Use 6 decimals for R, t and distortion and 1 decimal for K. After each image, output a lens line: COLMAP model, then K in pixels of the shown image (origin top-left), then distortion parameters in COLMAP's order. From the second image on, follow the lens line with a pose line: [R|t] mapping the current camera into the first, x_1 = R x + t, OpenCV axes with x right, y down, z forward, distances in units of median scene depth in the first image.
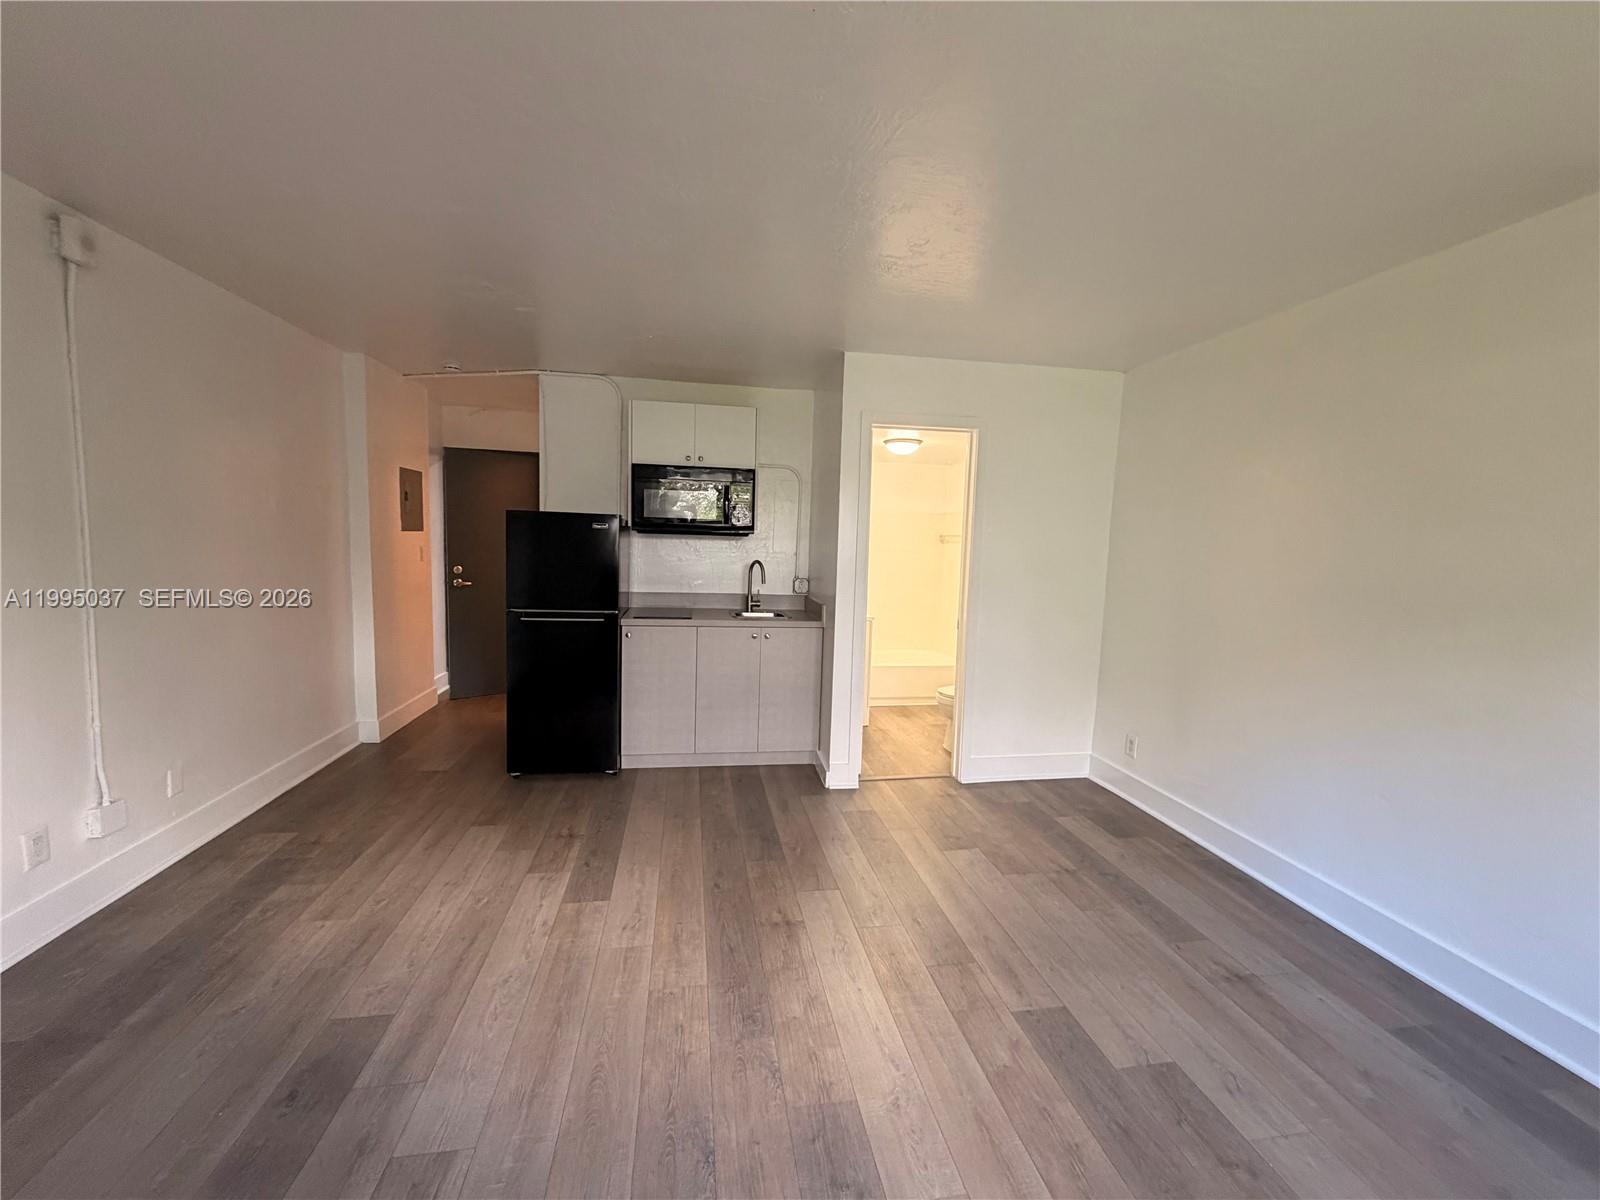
lens RADIAL K [[638.5, 0, 796.8], [0, 638.5, 599.0], [0, 0, 1]] dist [0.002172, -0.000140]
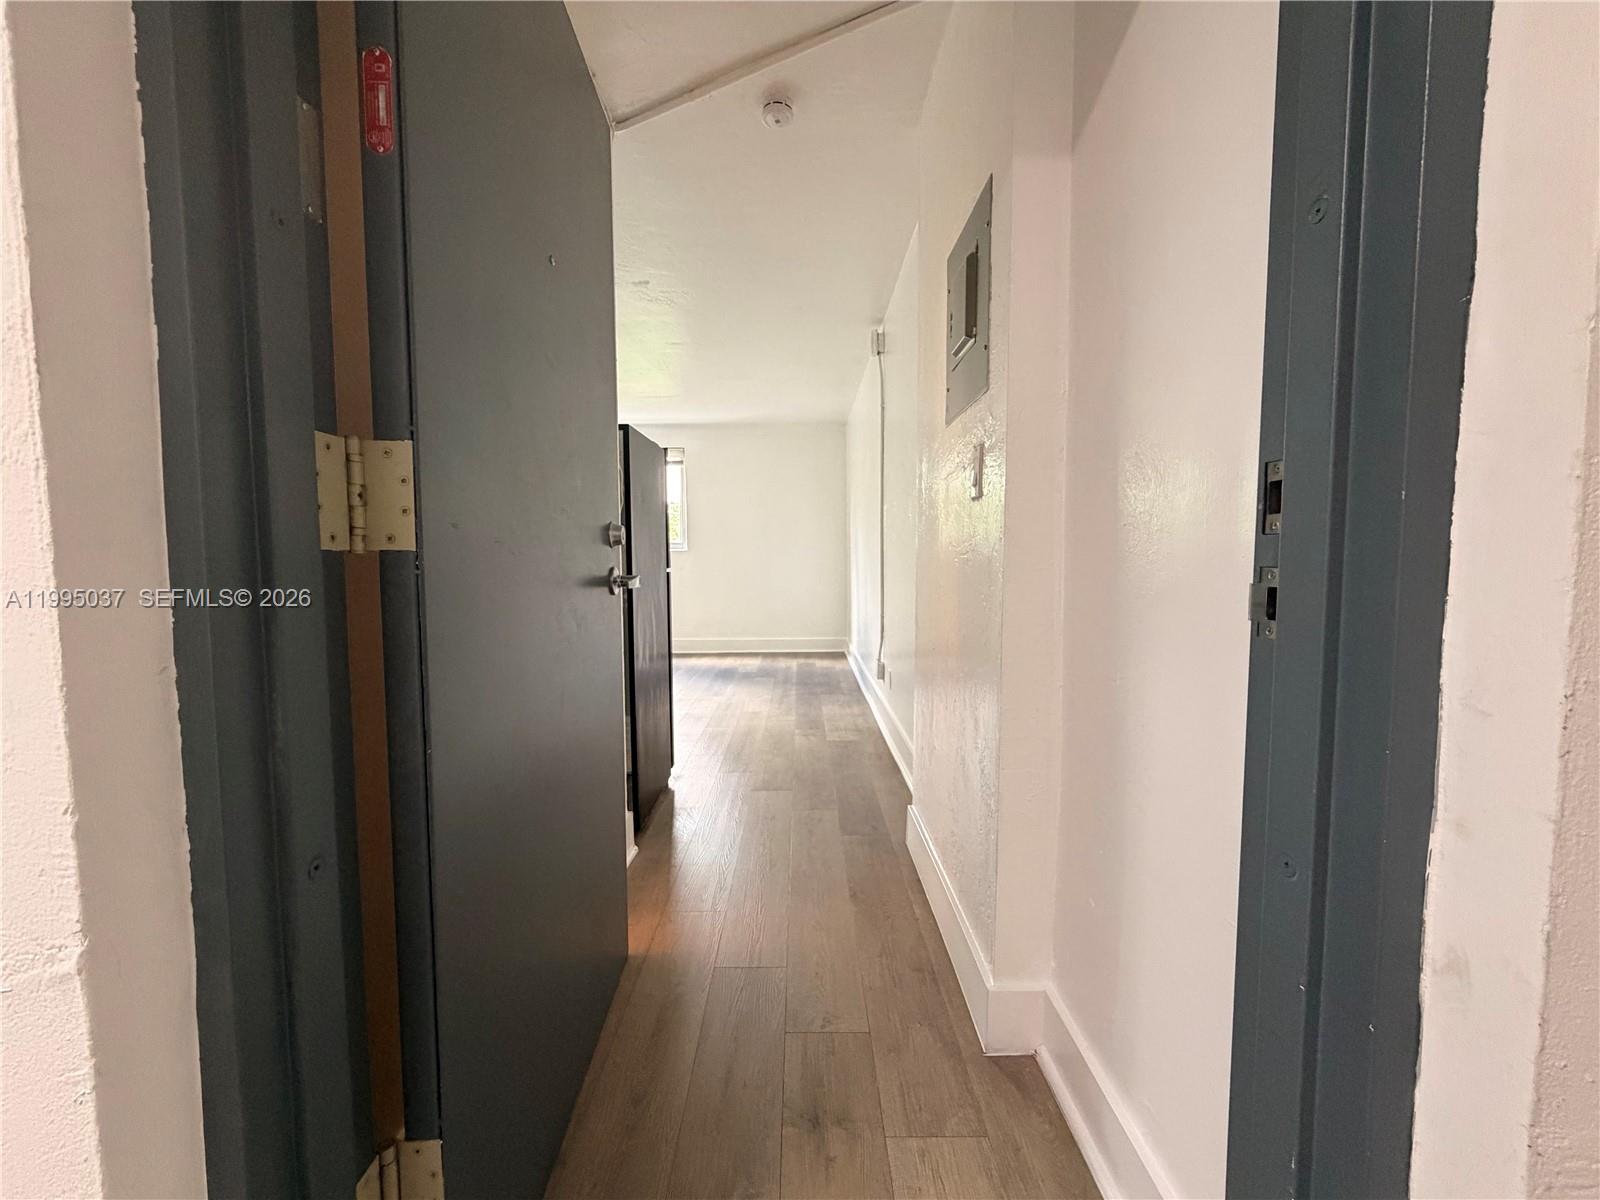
lens RADIAL K [[638.5, 0, 799.9], [0, 638.5, 601.4], [0, 0, 1]] dist [0.002172, -0.000140]
pose [[-0.987829, -0.018485, 0.154441, -0.943888], [0.005612, 0.988031, 0.154151, -0.101667], [-0.155442, 0.153141, -0.975902, 2.267641]]
